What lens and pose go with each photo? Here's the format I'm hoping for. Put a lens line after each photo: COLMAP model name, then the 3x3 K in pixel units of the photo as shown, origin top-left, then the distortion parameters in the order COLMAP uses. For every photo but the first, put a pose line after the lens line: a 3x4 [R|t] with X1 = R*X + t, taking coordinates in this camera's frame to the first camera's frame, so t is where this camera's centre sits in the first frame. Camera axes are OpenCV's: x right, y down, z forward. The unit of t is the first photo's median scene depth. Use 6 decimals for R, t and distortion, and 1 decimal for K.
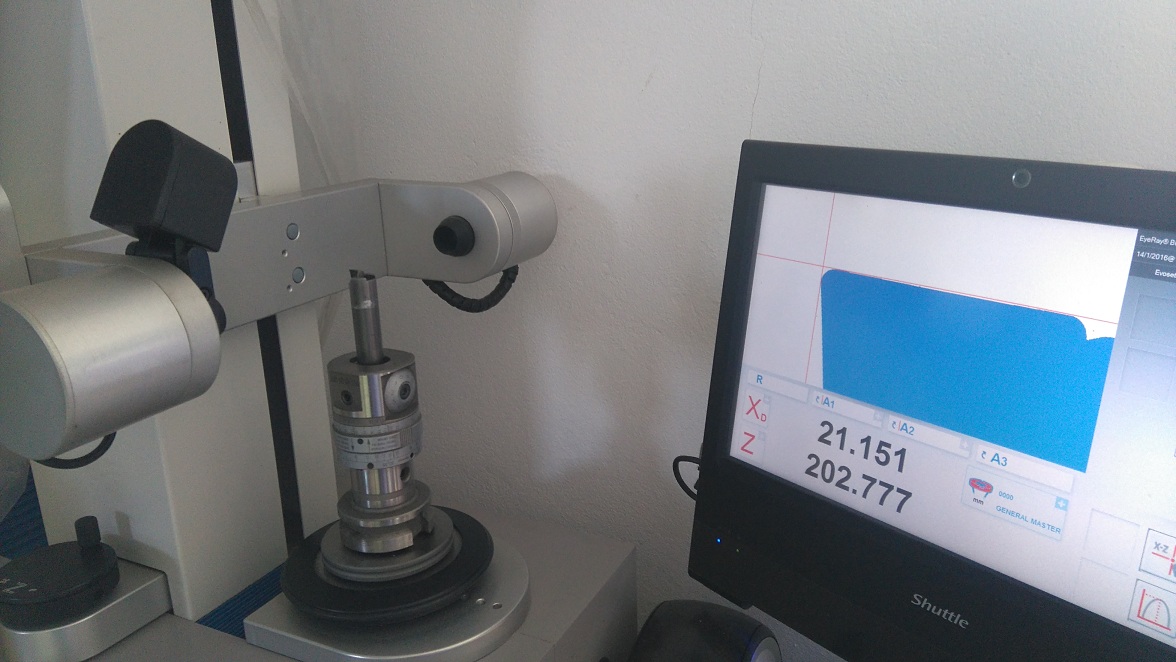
lens RADIAL K [[893.7, 0, 588.0], [0, 893.7, 331.0], [0, 0, 1]] dist [0.125771, -0.135833]
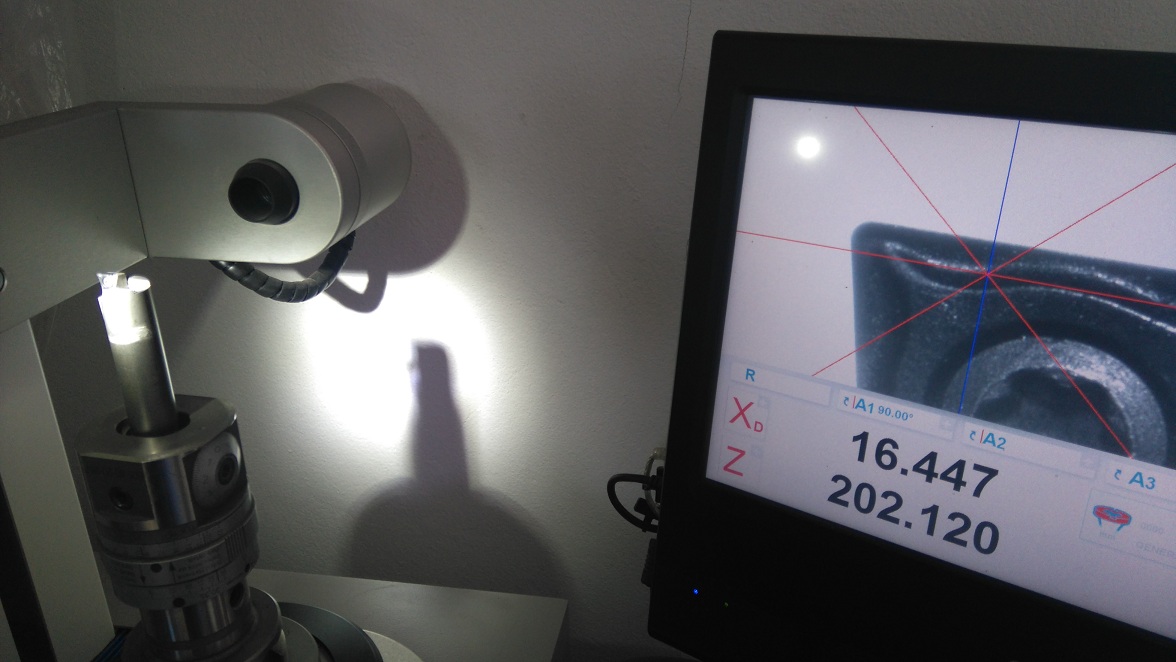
lens RADIAL K [[969.8, 0, 617.0], [0, 969.8, 329.6], [0, 0, 1]] dist [0.133705, -0.182479]
pose [[0.962952, -0.099848, 0.250508, -0.108608], [0.076803, 0.992003, 0.100161, -0.072381], [-0.258506, -0.077210, 0.962919, 0.309034]]
